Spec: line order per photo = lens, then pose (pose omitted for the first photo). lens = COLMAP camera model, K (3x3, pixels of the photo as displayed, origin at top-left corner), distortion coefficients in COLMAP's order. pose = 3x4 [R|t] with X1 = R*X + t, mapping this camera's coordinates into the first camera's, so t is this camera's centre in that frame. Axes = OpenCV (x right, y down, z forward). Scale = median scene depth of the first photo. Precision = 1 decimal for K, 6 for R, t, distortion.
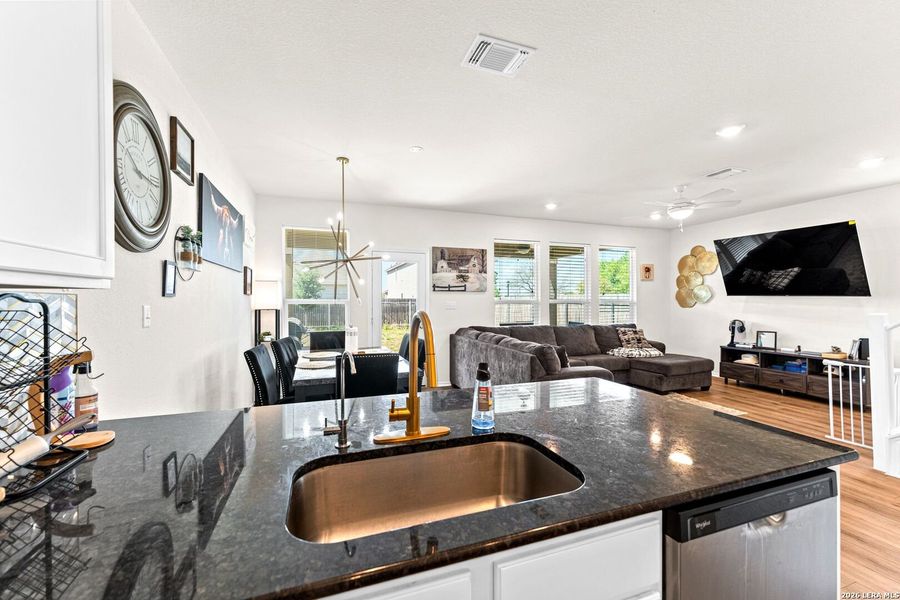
lens RADIAL K [[362.6, 0, 457.1], [0, 362.6, 274.8], [0, 0, 1]] dist [-0.000554, -0.000083]
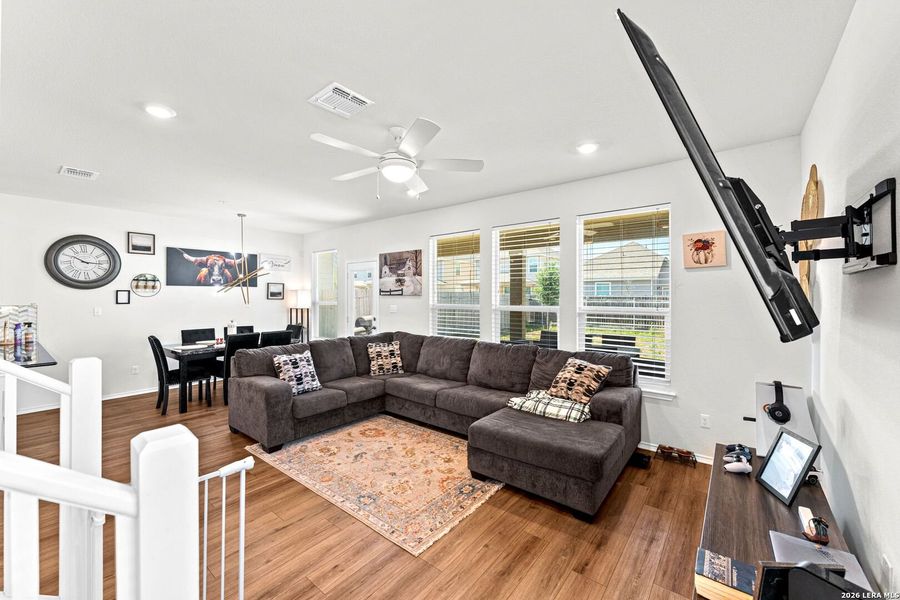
lens RADIAL K [[373.5, 0, 452.7], [0, 373.5, 277.3], [0, 0, 1]] dist [-0.000169, 0.000104]
pose [[0.501749, -0.040958, -0.864043, 0.952645], [0.061422, 0.998044, -0.011642, 0.016606], [0.862830, -0.047230, 0.503283, 0.607204]]
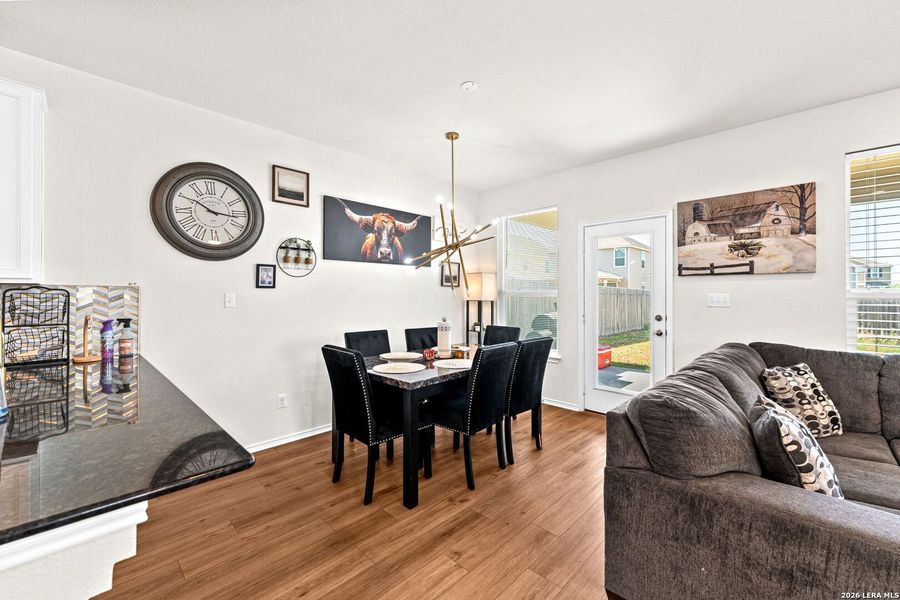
lens RADIAL K [[377.8, 0, 451.3], [0, 377.8, 273.8], [0, 0, 1]] dist [0.000008, -0.000091]
pose [[0.412725, -0.047071, -0.909639, 0.333413], [0.062068, 0.997796, -0.023471, 0.030854], [0.908739, -0.046772, 0.414737, 0.377639]]
